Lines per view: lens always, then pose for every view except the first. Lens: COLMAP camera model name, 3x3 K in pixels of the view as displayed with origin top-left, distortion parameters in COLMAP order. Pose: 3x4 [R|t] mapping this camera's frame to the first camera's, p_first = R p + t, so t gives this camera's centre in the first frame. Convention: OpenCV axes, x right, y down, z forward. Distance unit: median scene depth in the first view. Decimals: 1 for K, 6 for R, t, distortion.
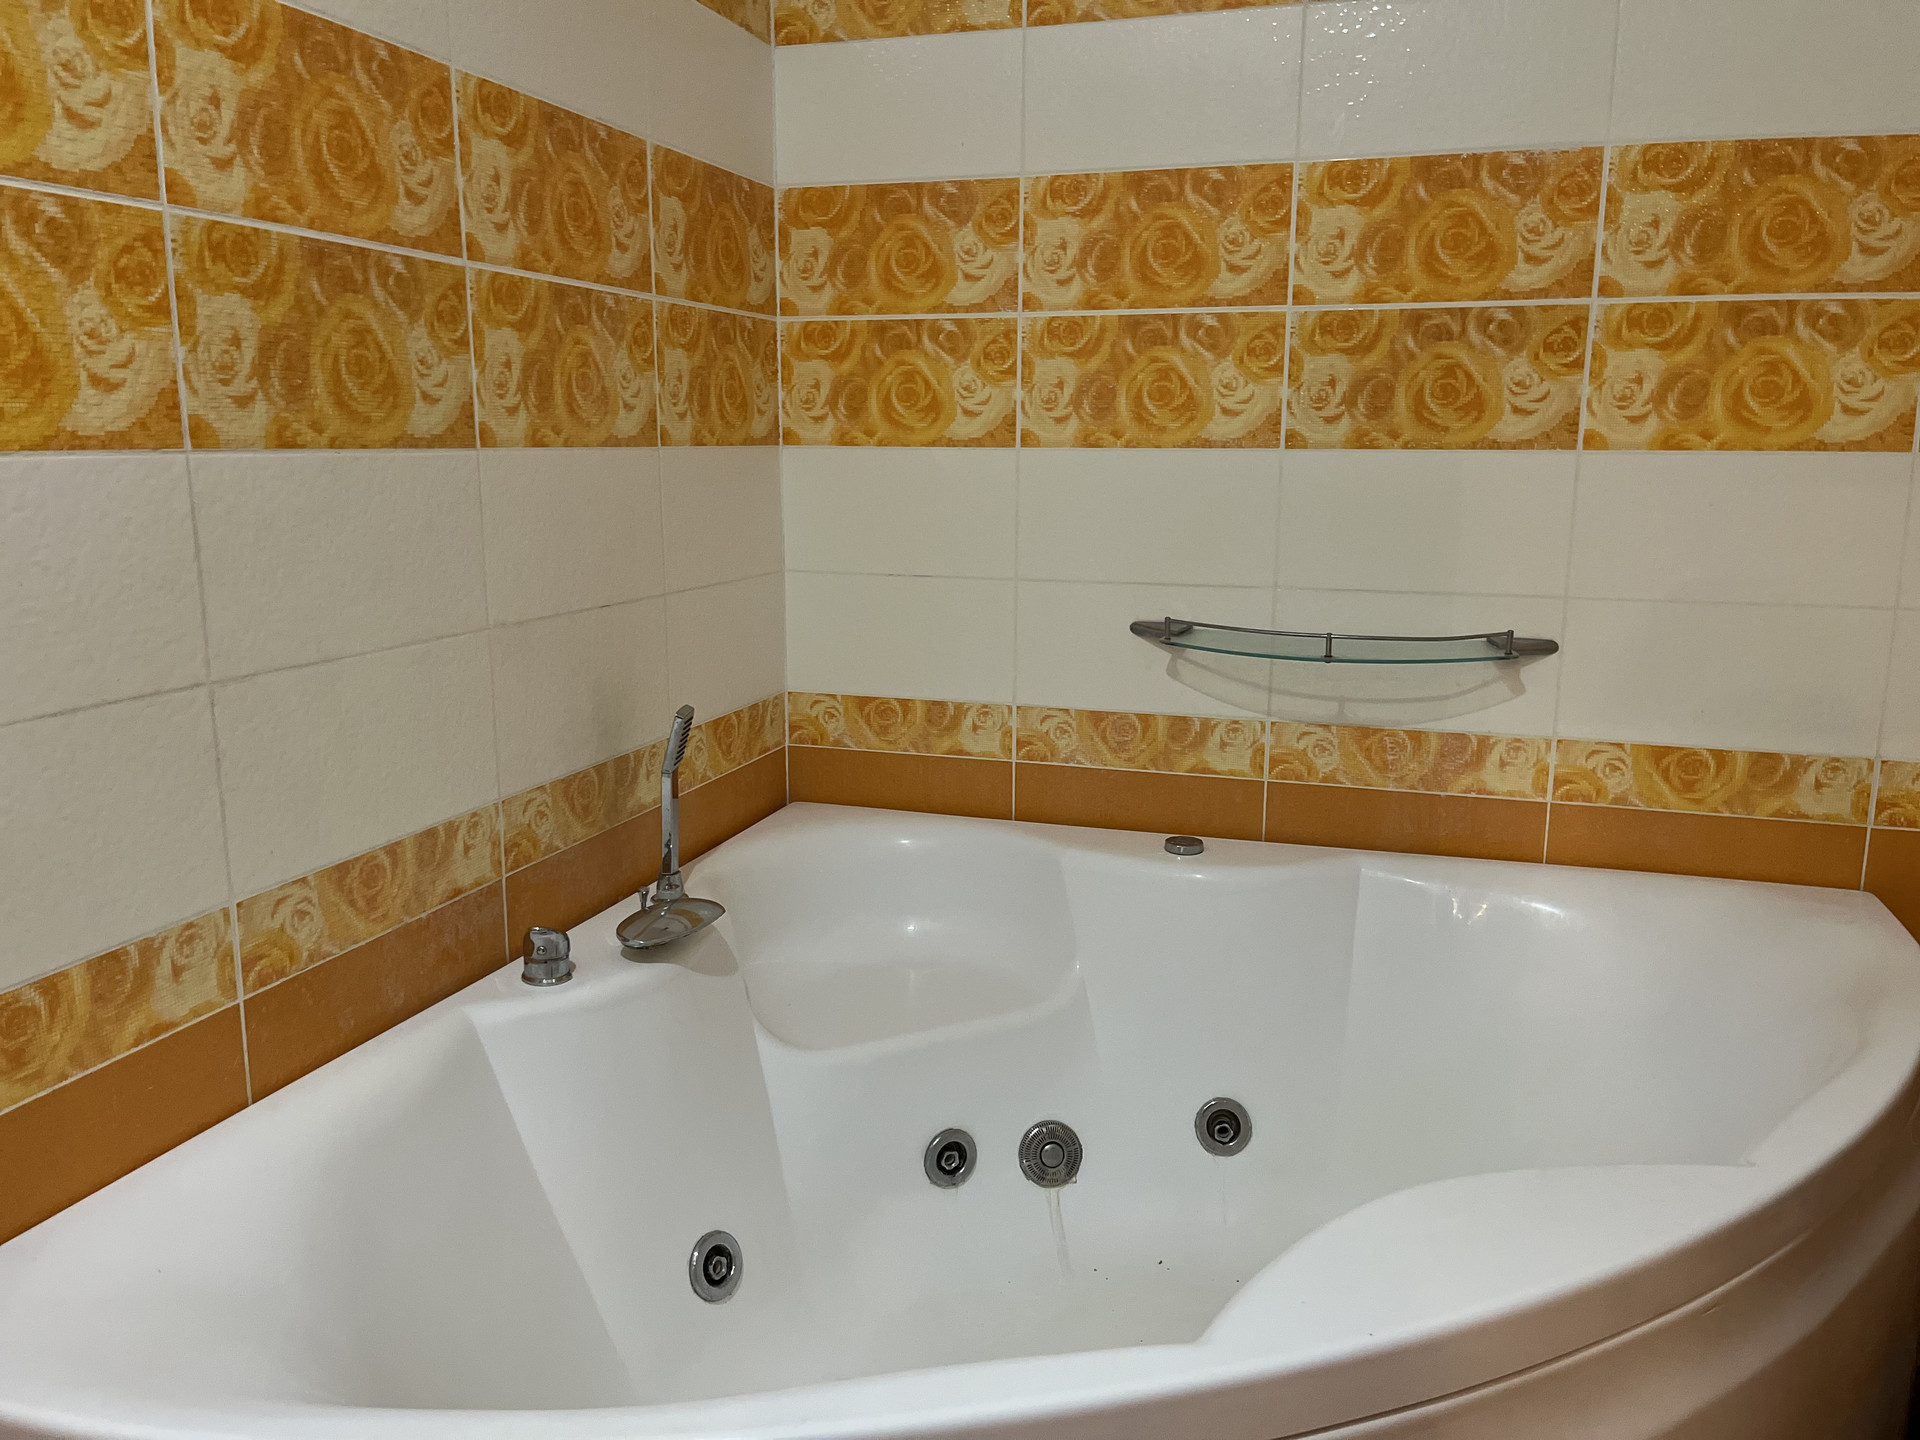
lens RADIAL K [[1445.8, 0, 962.7], [0, 1445.8, 722.0], [0, 0, 1]] dist [0.062054, -0.088594]
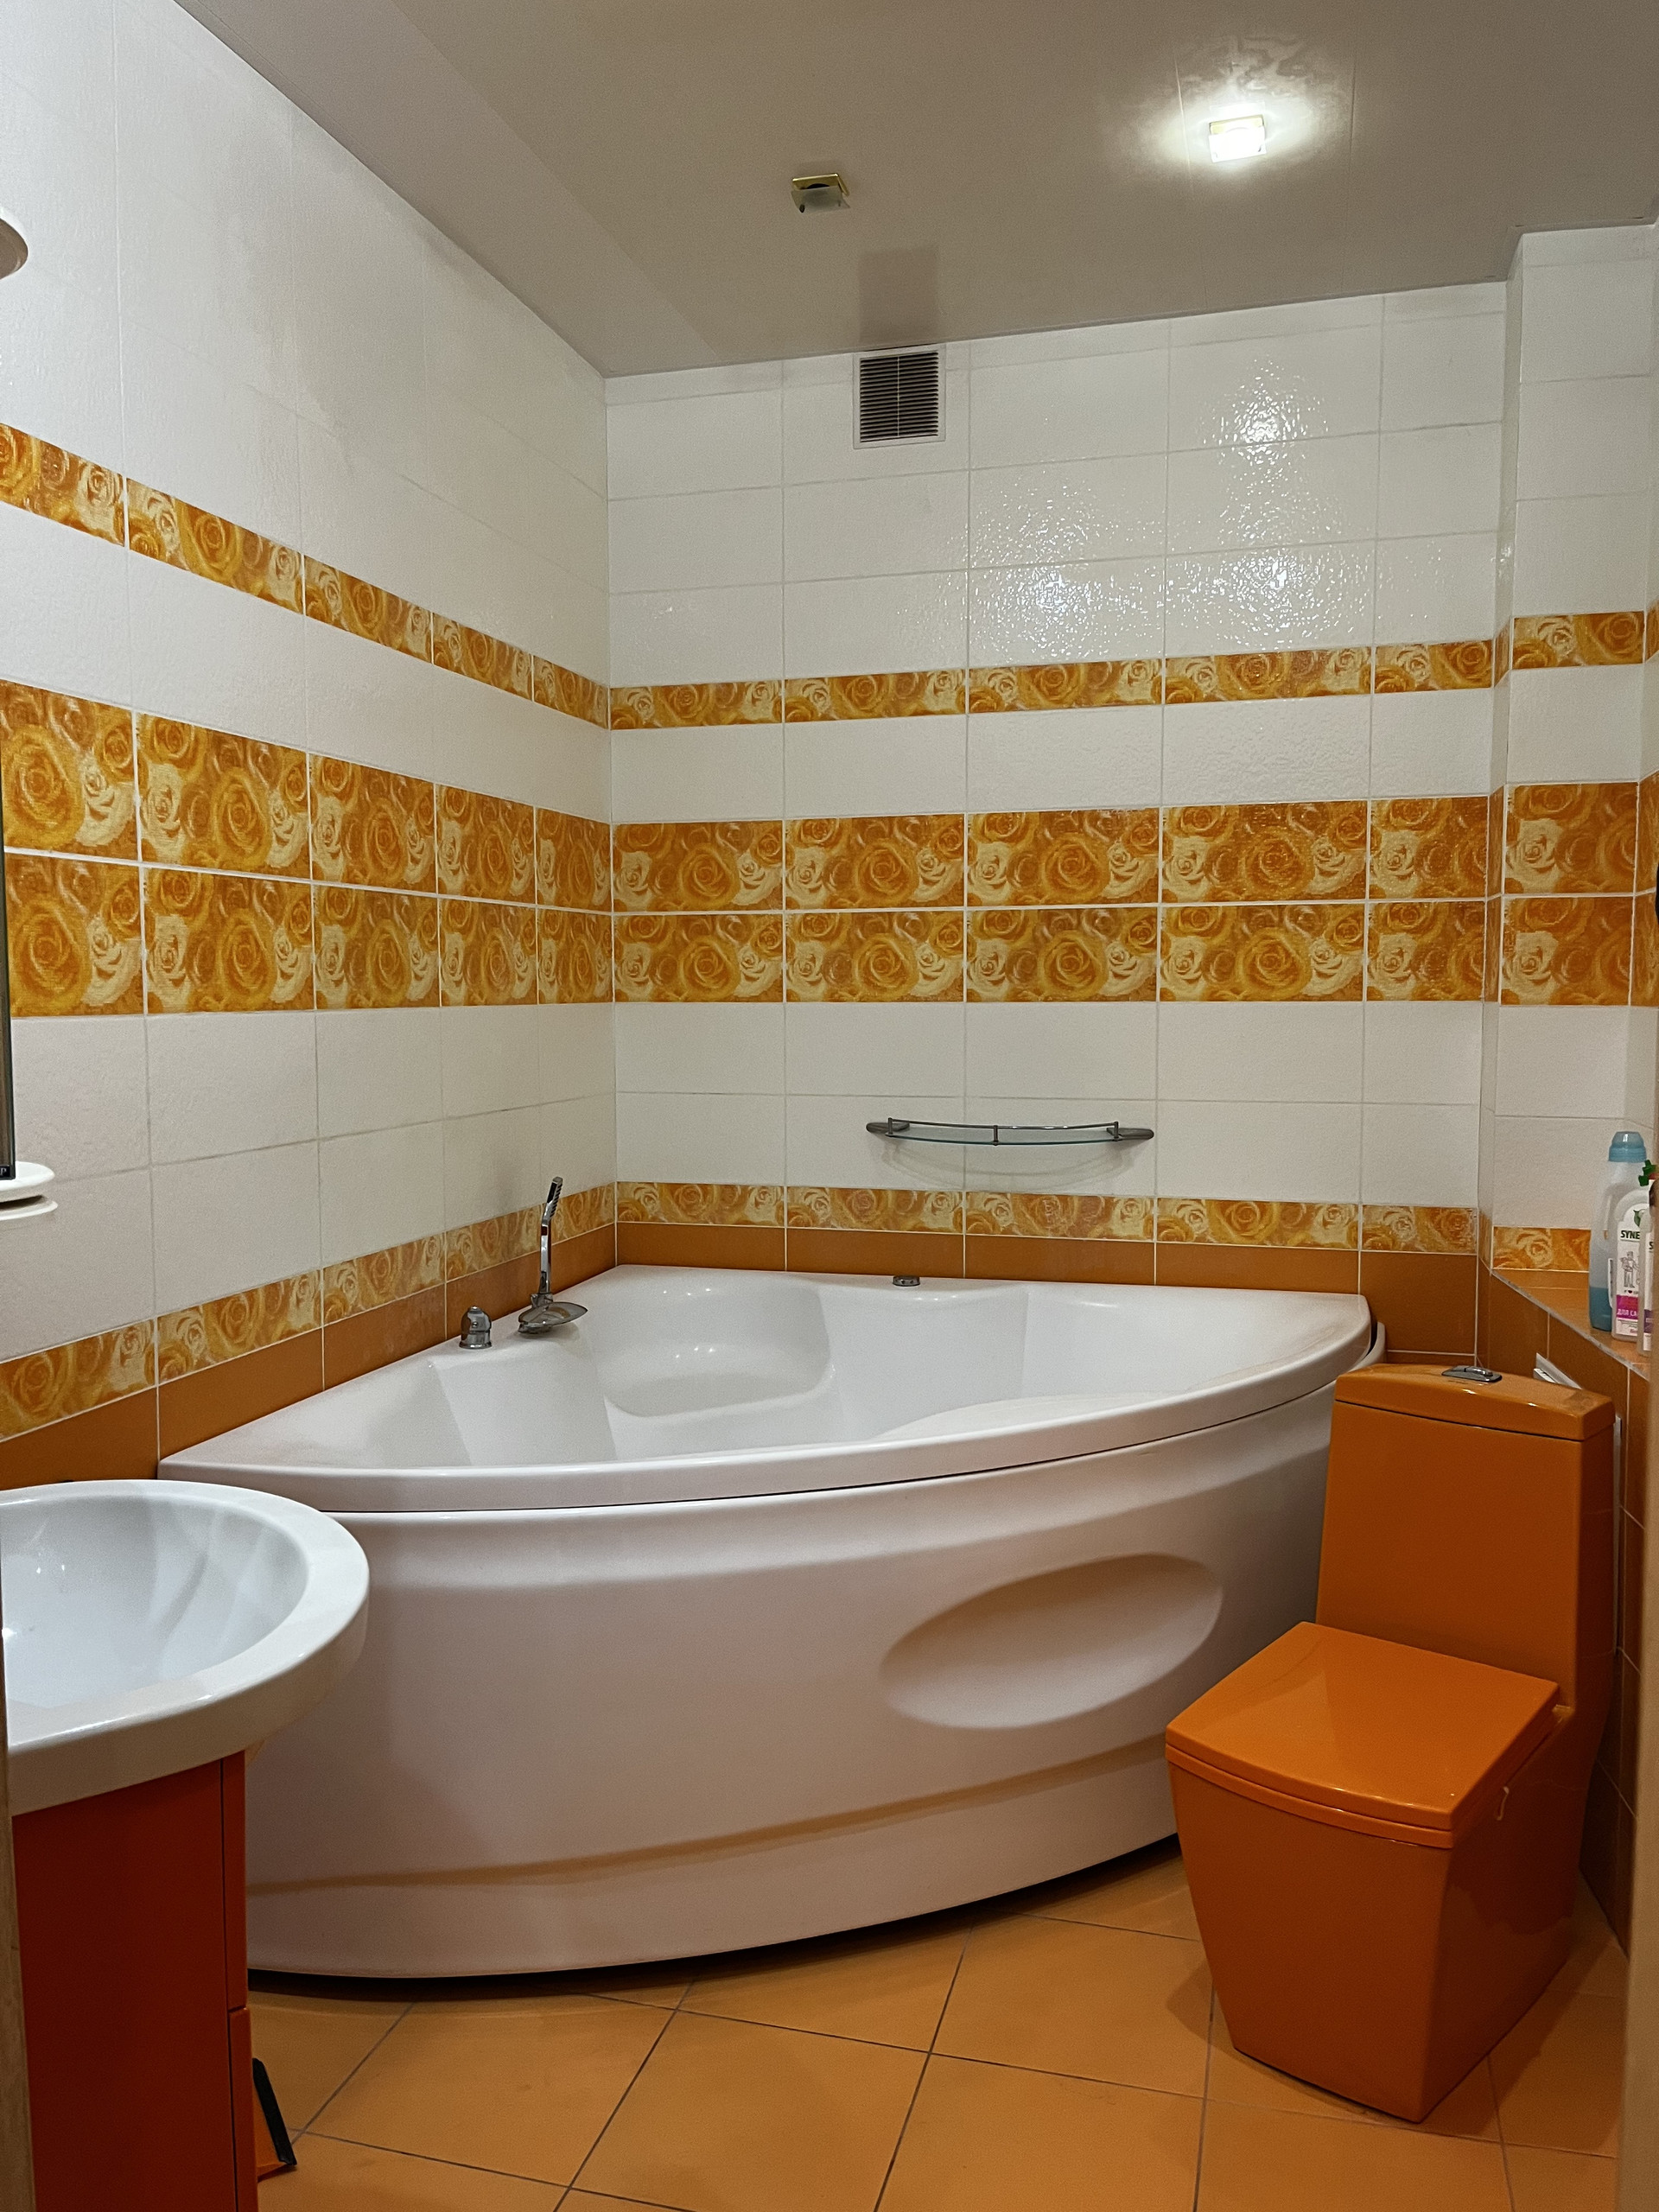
lens RADIAL K [[1665.7, 0, 828.0], [0, 1665.7, 1104.1], [0, 0, 1]] dist [0.062054, -0.088594]
pose [[0.998995, -0.011747, 0.043258, 0.010086], [0.017000, 0.992243, -0.123149, 0.122080], [-0.041476, 0.123760, 0.991445, -0.665934]]
